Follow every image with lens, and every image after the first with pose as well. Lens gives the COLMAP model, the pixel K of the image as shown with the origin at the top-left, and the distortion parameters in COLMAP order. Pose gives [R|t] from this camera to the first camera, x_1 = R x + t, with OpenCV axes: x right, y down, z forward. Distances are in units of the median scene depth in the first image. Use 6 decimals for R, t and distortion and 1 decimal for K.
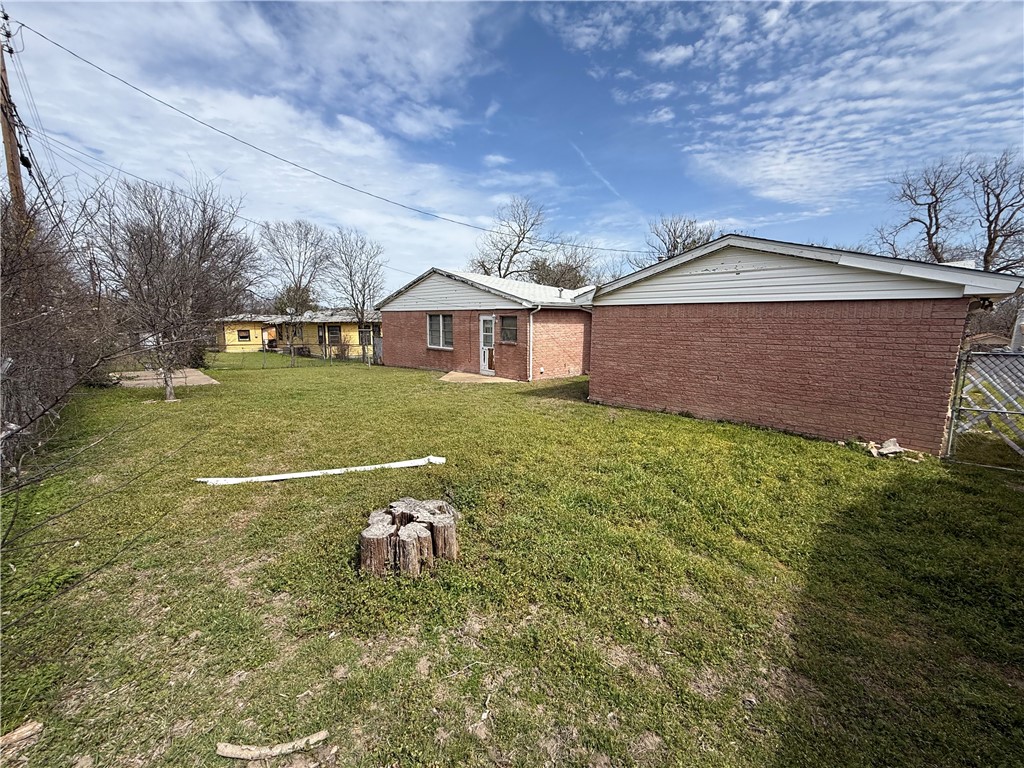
lens RADIAL K [[411.8, 0, 507.0], [0, 411.8, 383.5], [0, 0, 1]] dist [-0.002062, -0.000461]
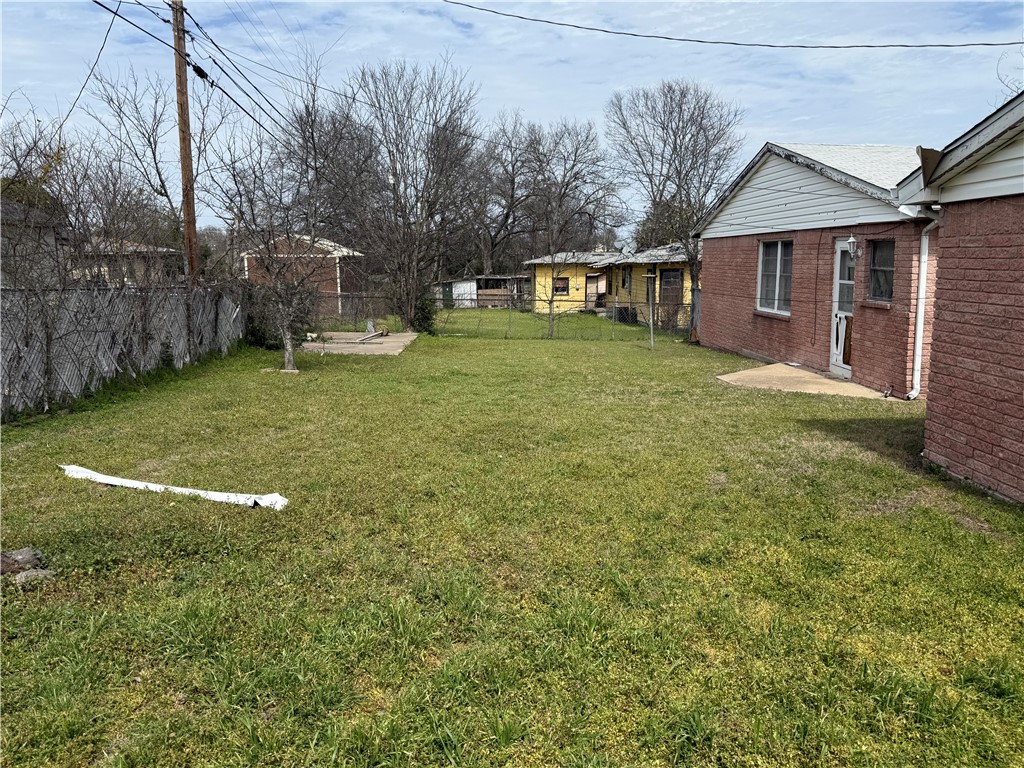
lens RADIAL K [[794.5, 0, 513.9], [0, 794.5, 387.0], [0, 0, 1]] dist [0.061382, -0.074945]
pose [[0.758300, 0.091072, -0.645513, 0.225848], [-0.088095, 0.995426, 0.036952, -0.010014], [0.645926, 0.028845, 0.762855, 0.119042]]
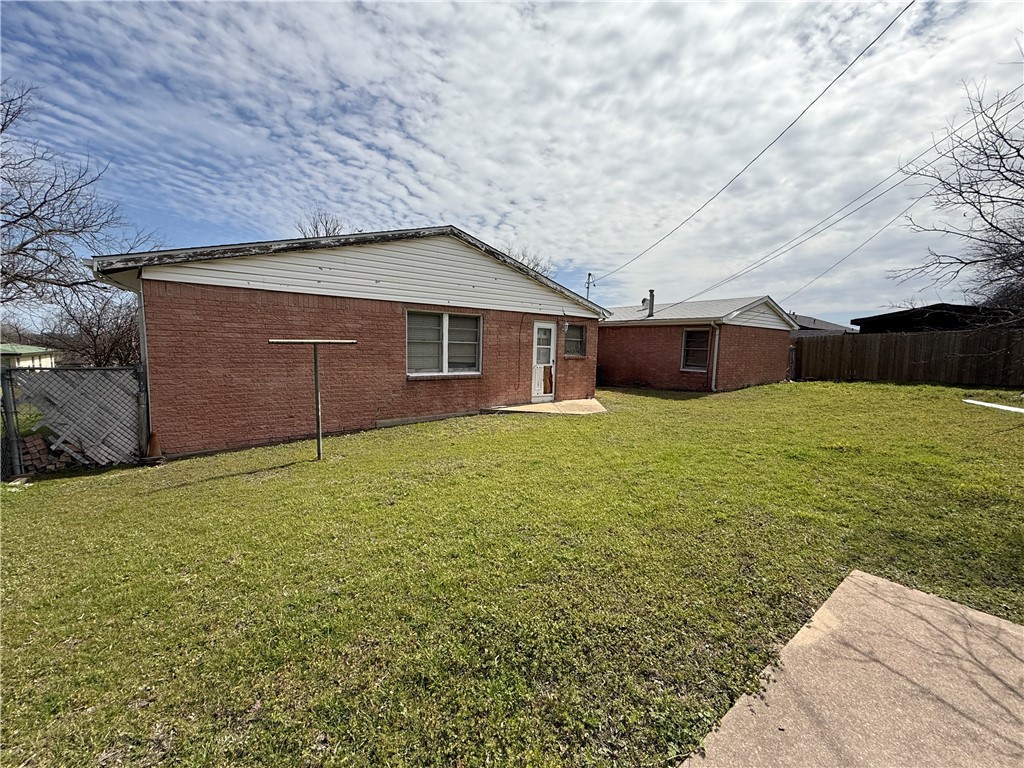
lens RADIAL K [[411.8, 0, 508.4], [0, 411.8, 387.4], [0, 0, 1]] dist [-0.002062, -0.000461]
pose [[0.095175, -0.095280, 0.990890, -0.742552], [0.147062, 0.985832, 0.080668, -0.109126], [-0.984538, 0.138045, 0.107839, 0.918811]]
